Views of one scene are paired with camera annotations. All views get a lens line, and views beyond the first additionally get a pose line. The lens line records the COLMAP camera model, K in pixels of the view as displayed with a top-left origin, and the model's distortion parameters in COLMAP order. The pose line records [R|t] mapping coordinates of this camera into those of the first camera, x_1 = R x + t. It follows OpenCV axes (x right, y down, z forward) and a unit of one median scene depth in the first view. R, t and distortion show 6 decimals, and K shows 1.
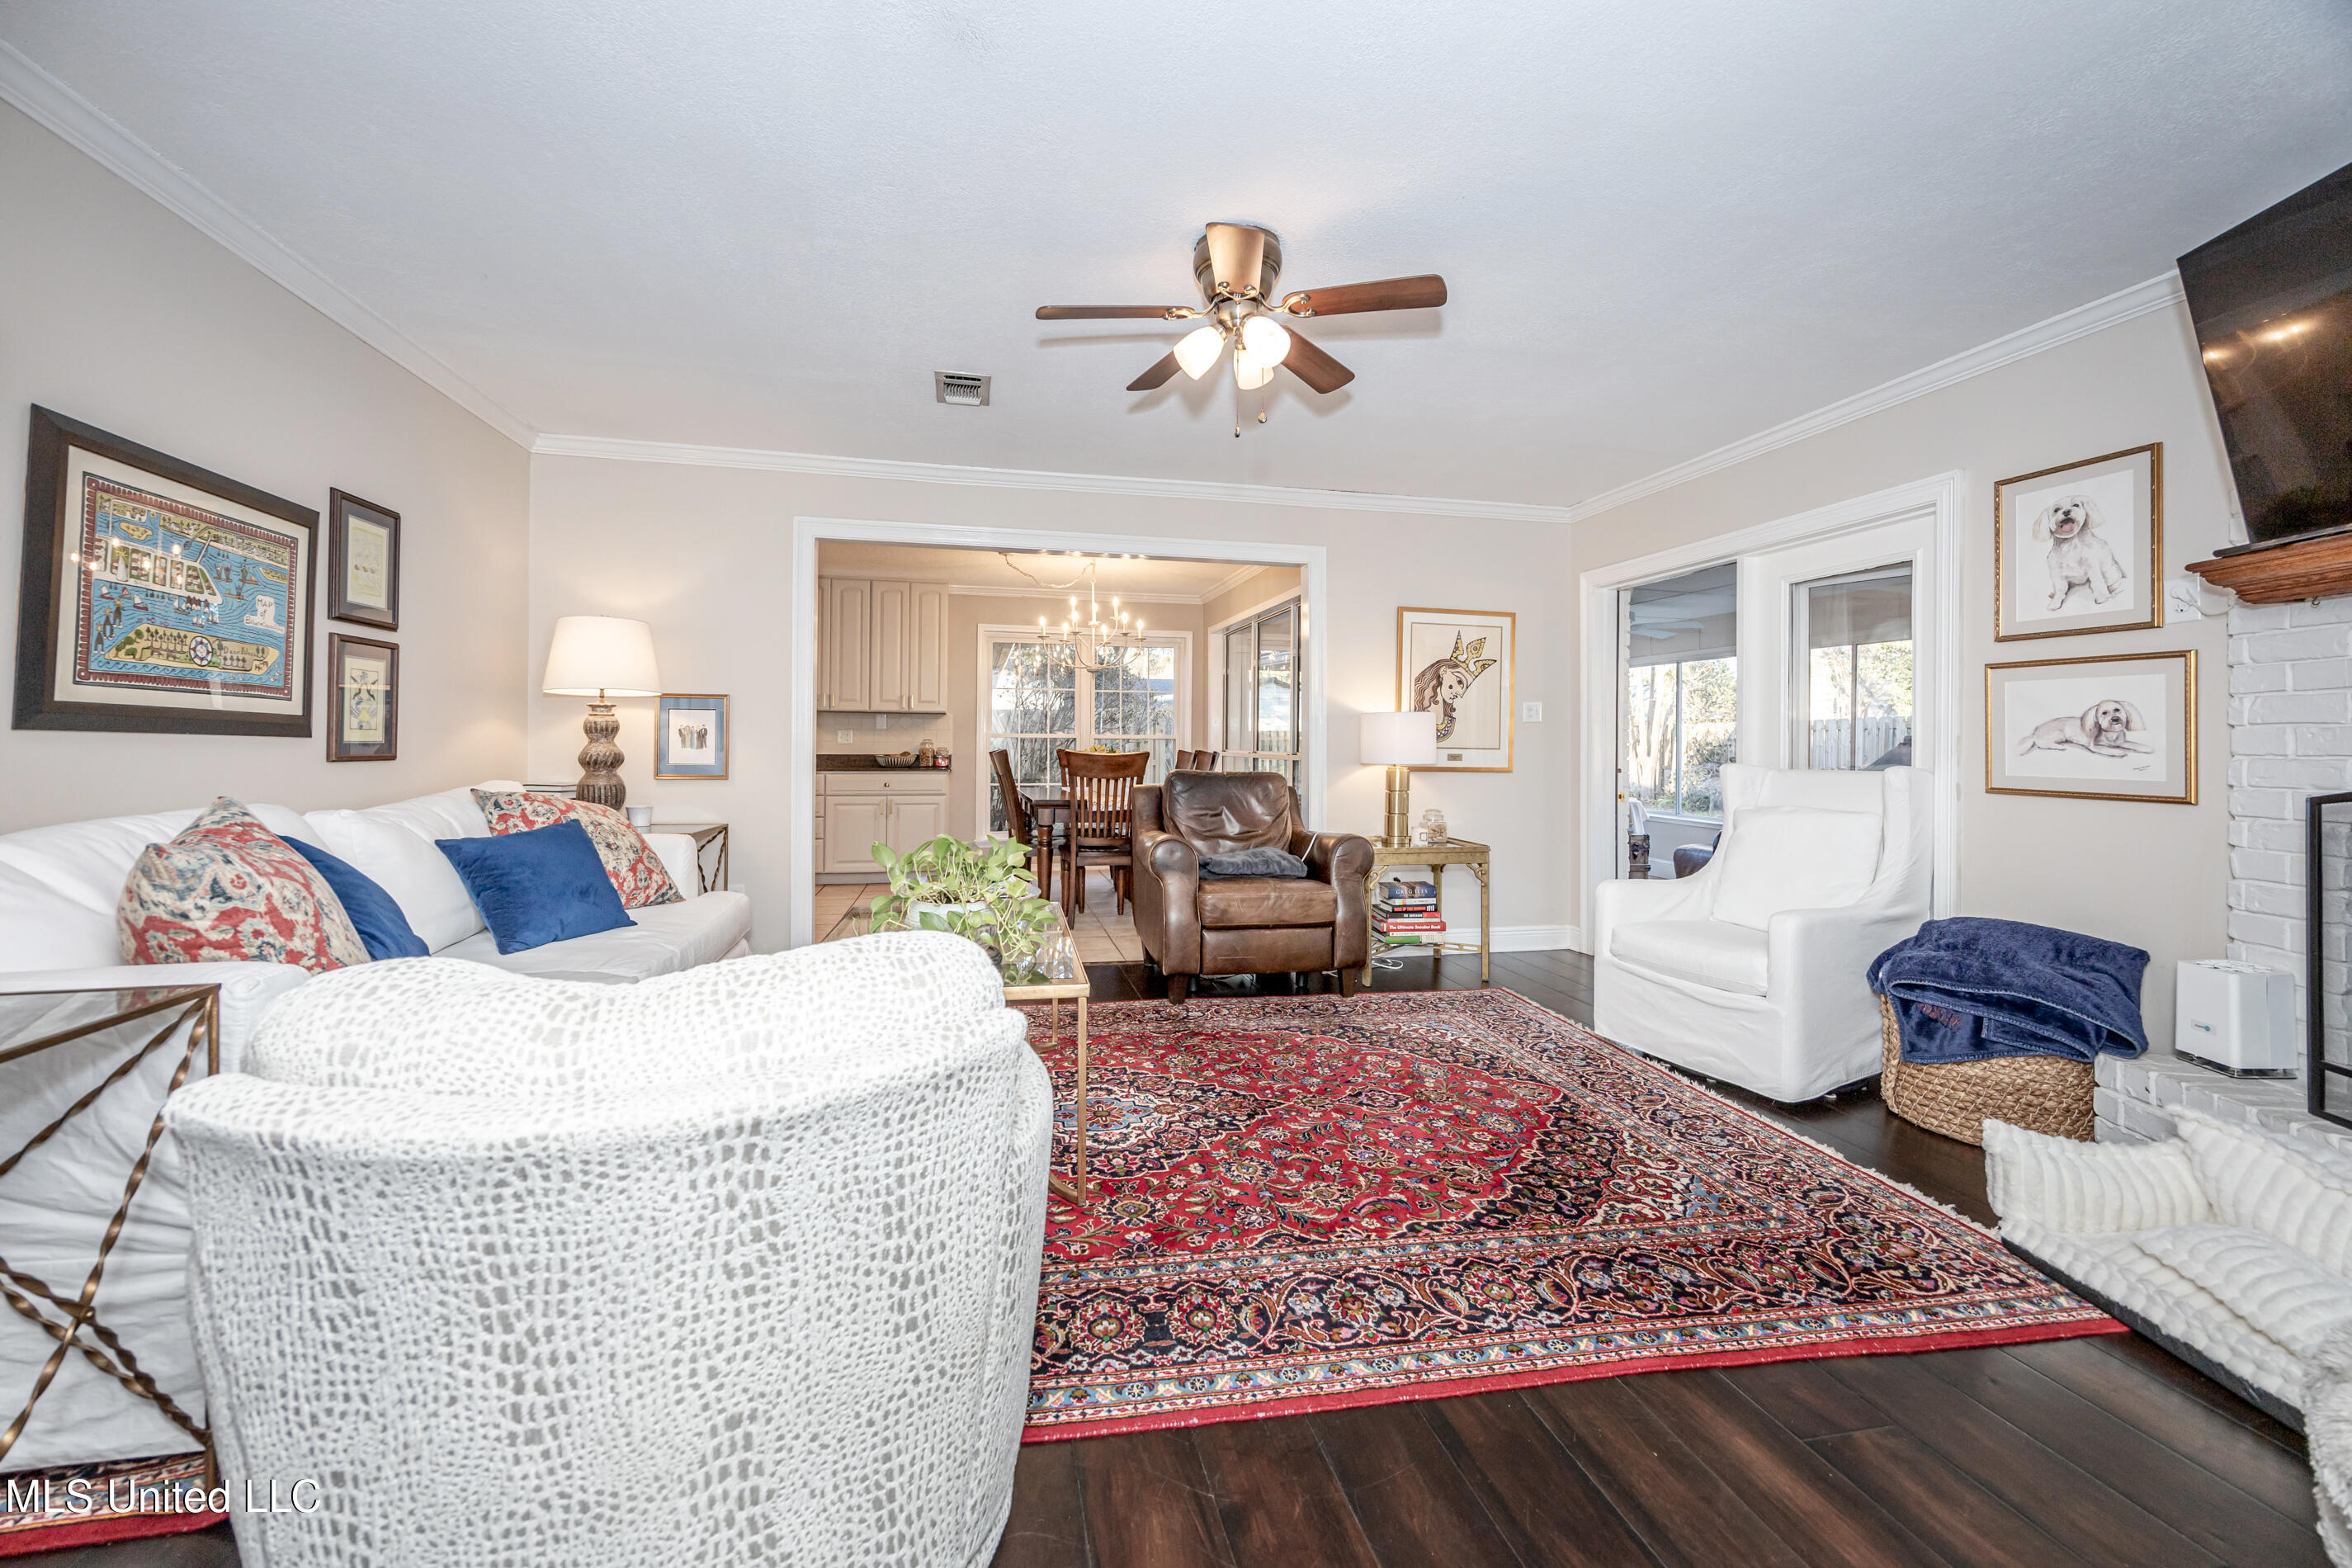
lens RADIAL K [[928.9, 0, 1170.1], [0, 928.9, 740.8], [0, 0, 1]] dist [-0.001539, 0.000090]
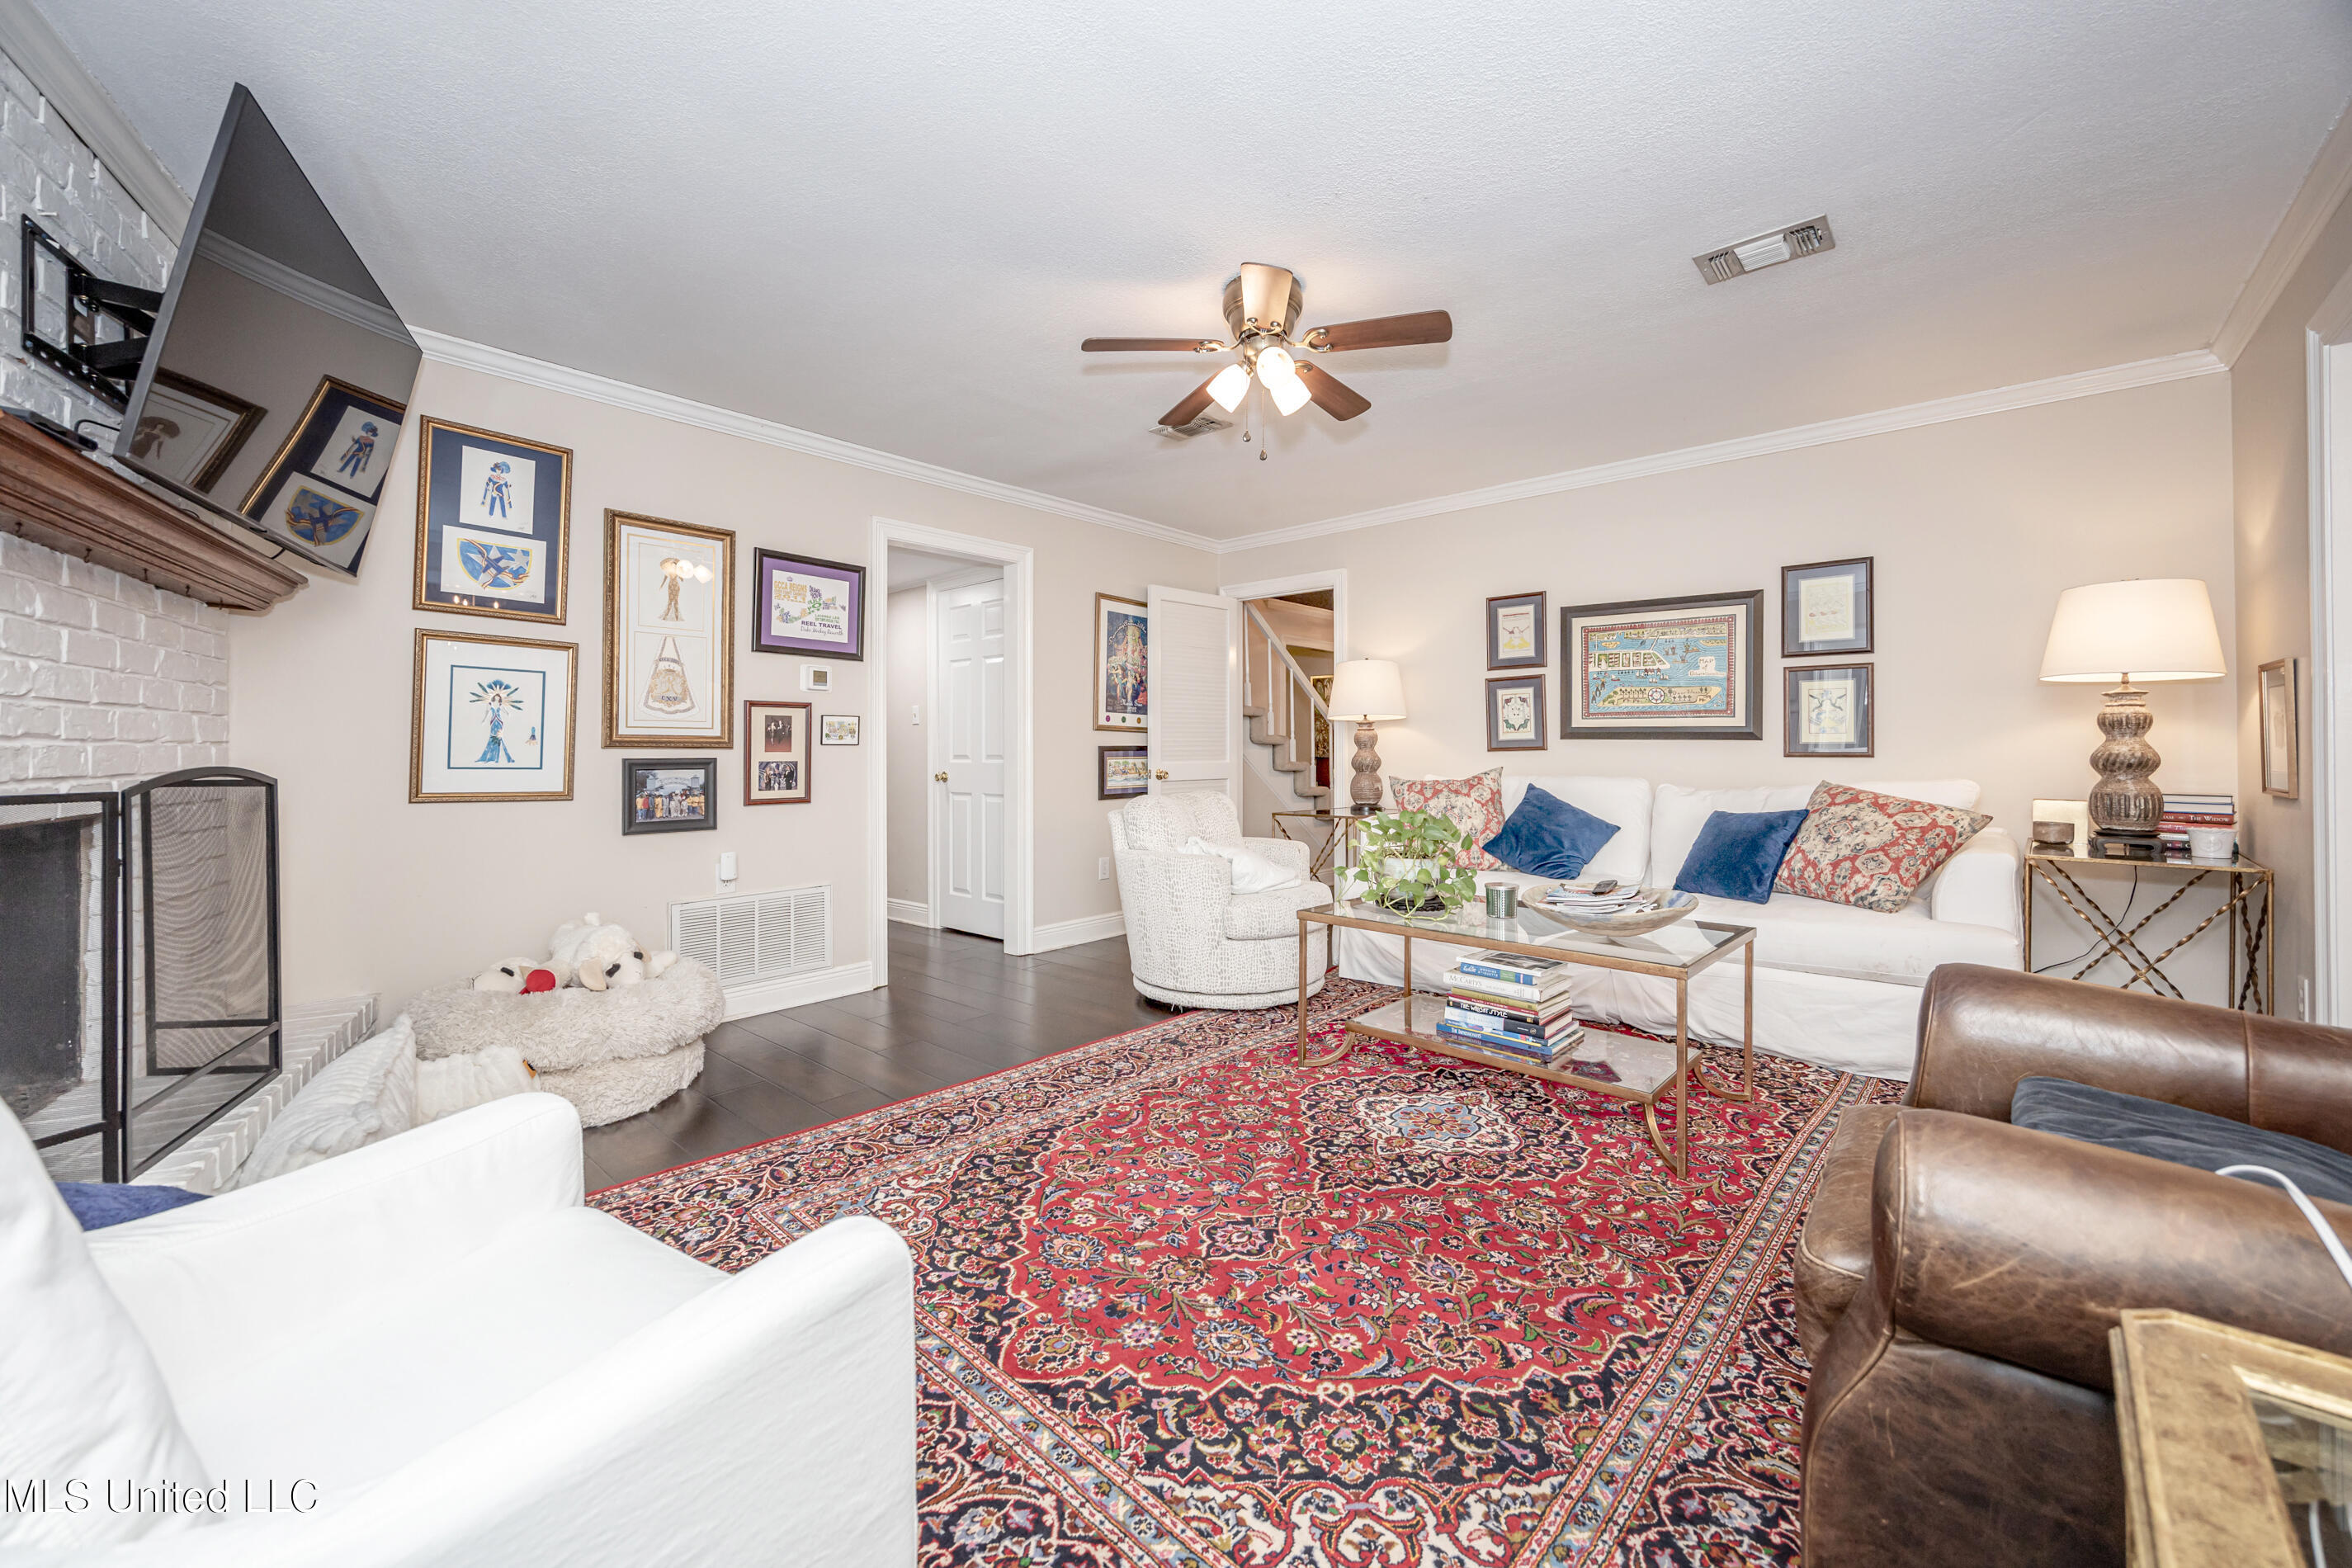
lens RADIAL K [[928.9, 0, 1170.1], [0, 928.9, 740.8], [0, 0, 1]] dist [-0.001539, 0.000090]
pose [[-0.813187, -0.008957, -0.581934, 0.732426], [0.001280, 0.999852, -0.017179, 0.022148], [0.582002, -0.014715, -0.813054, 1.667121]]
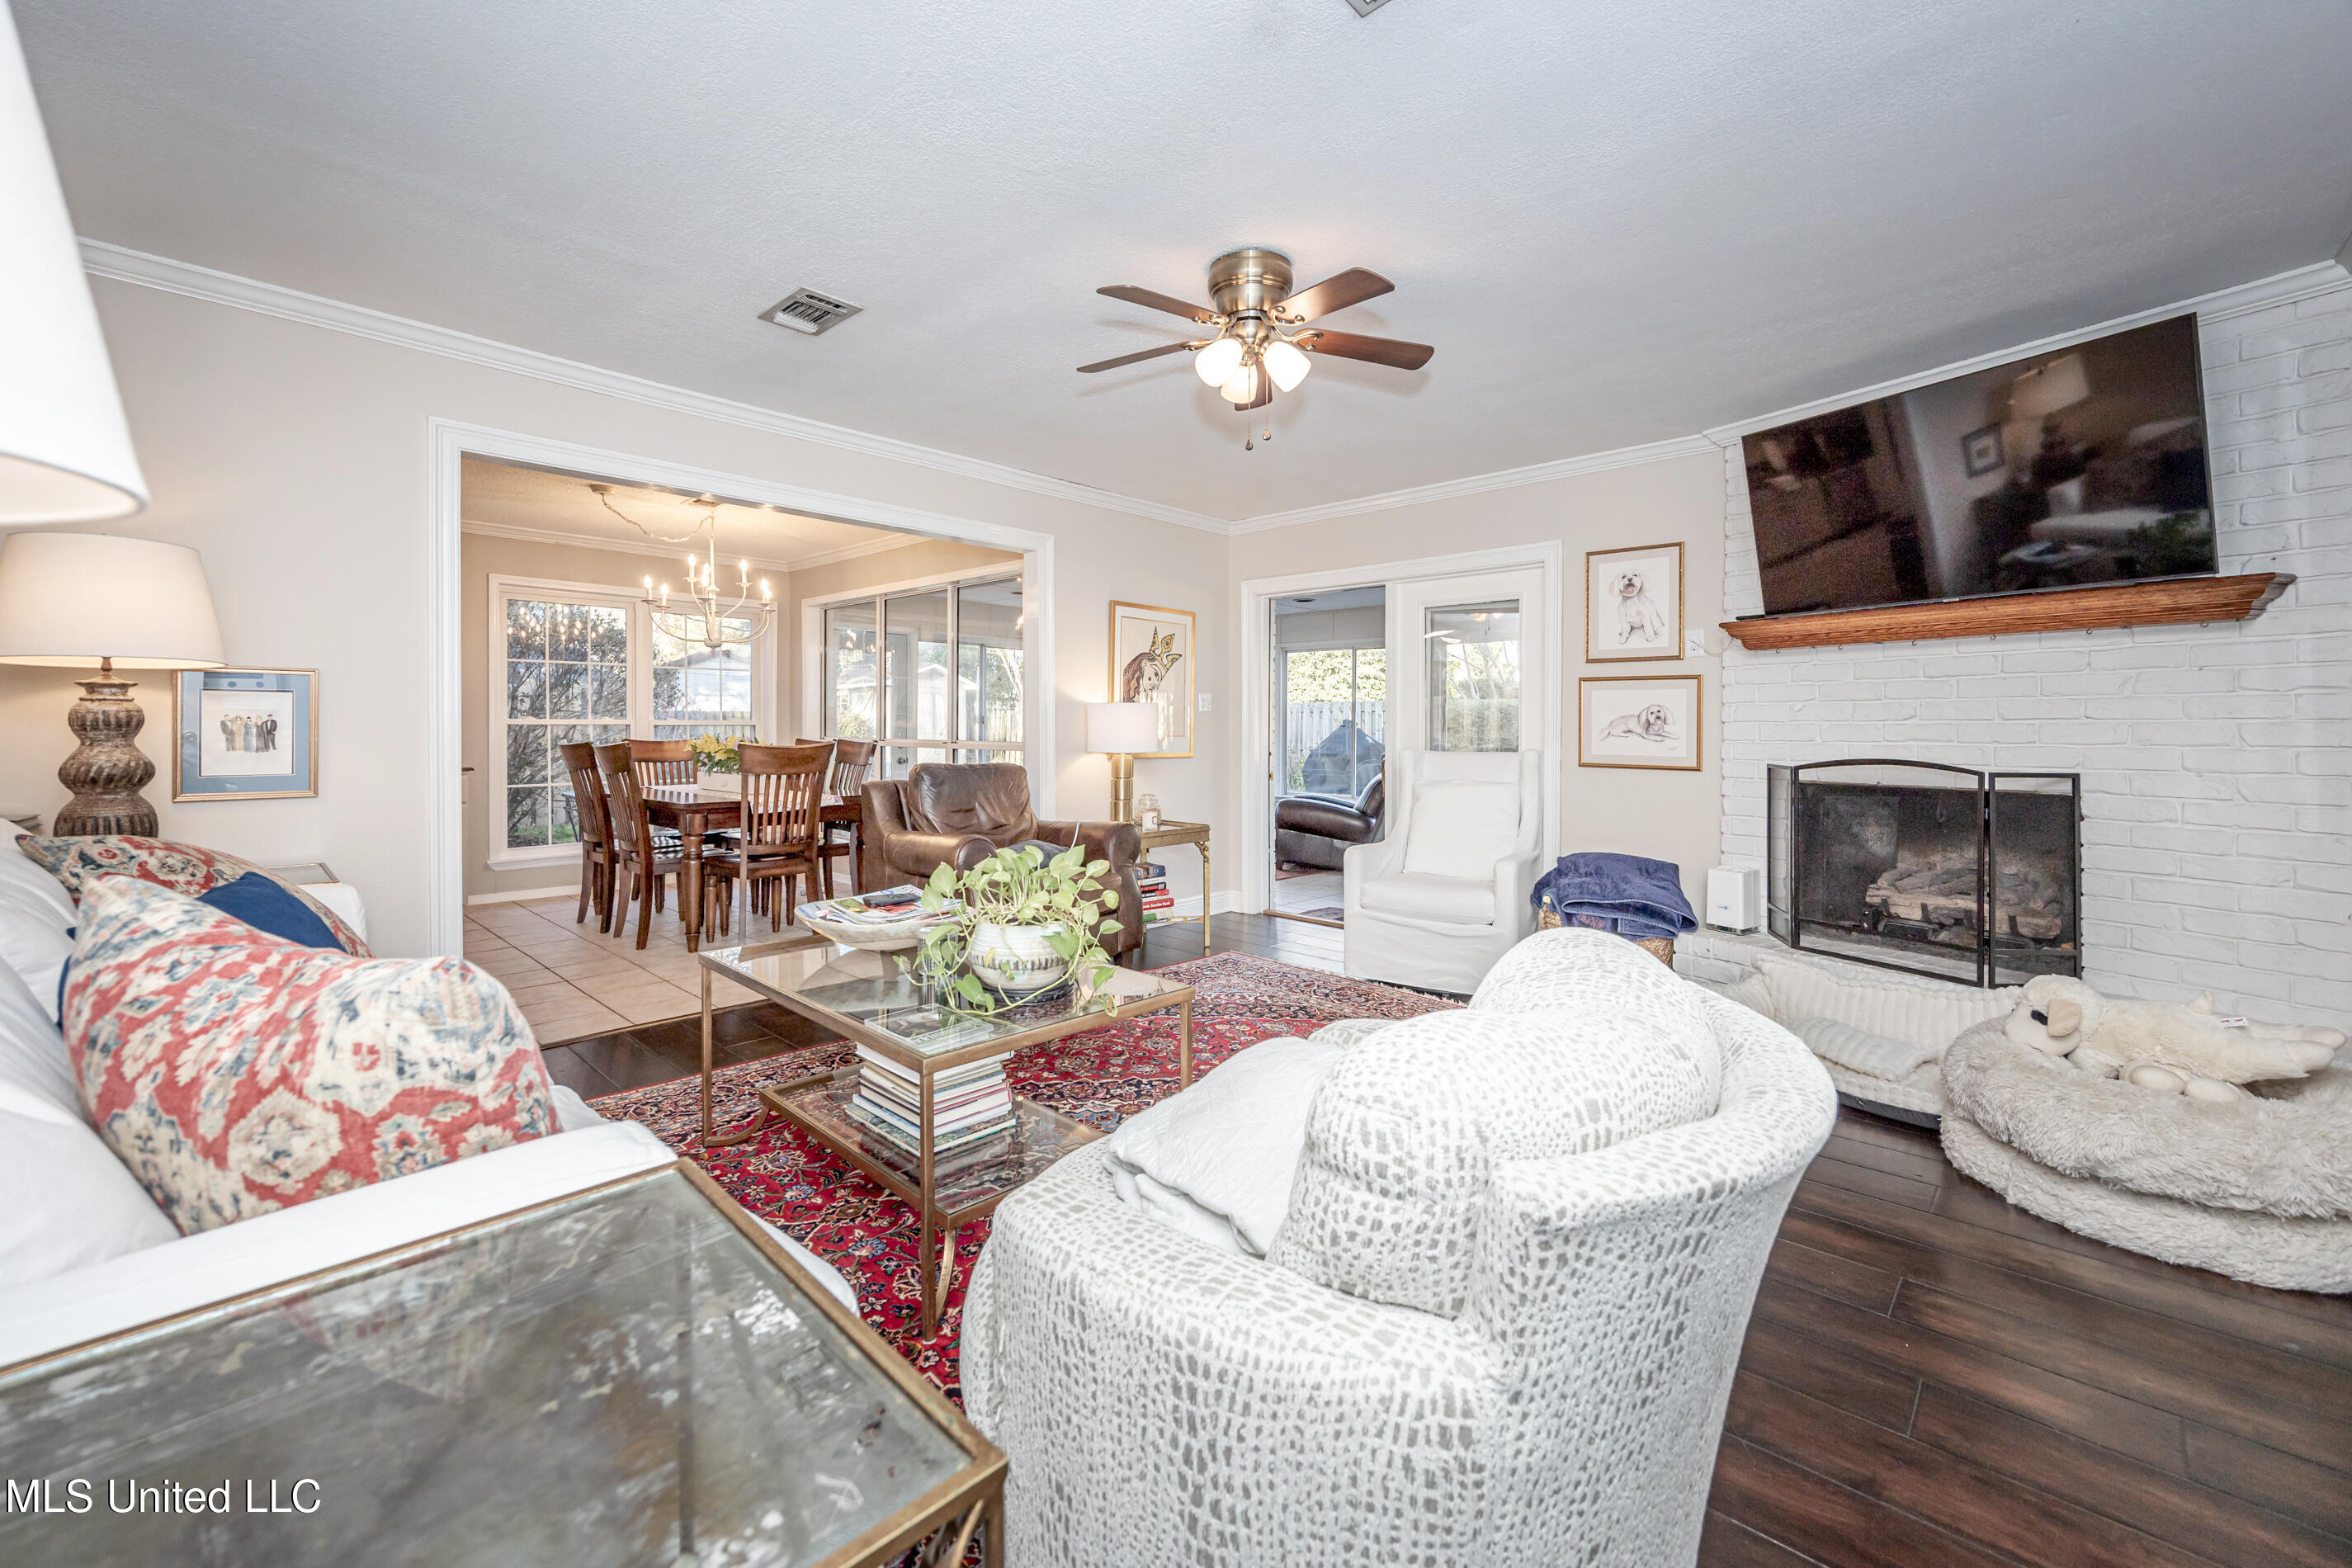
lens RADIAL K [[960.9, 0, 1172.0], [0, 960.9, 730.8], [0, 0, 1]] dist [0.000478, 0.000137]
pose [[0.826244, -0.007430, 0.563264, -0.559422], [0.001277, 0.999935, 0.011318, -0.019767], [-0.563311, -0.008632, 0.826200, 0.133733]]
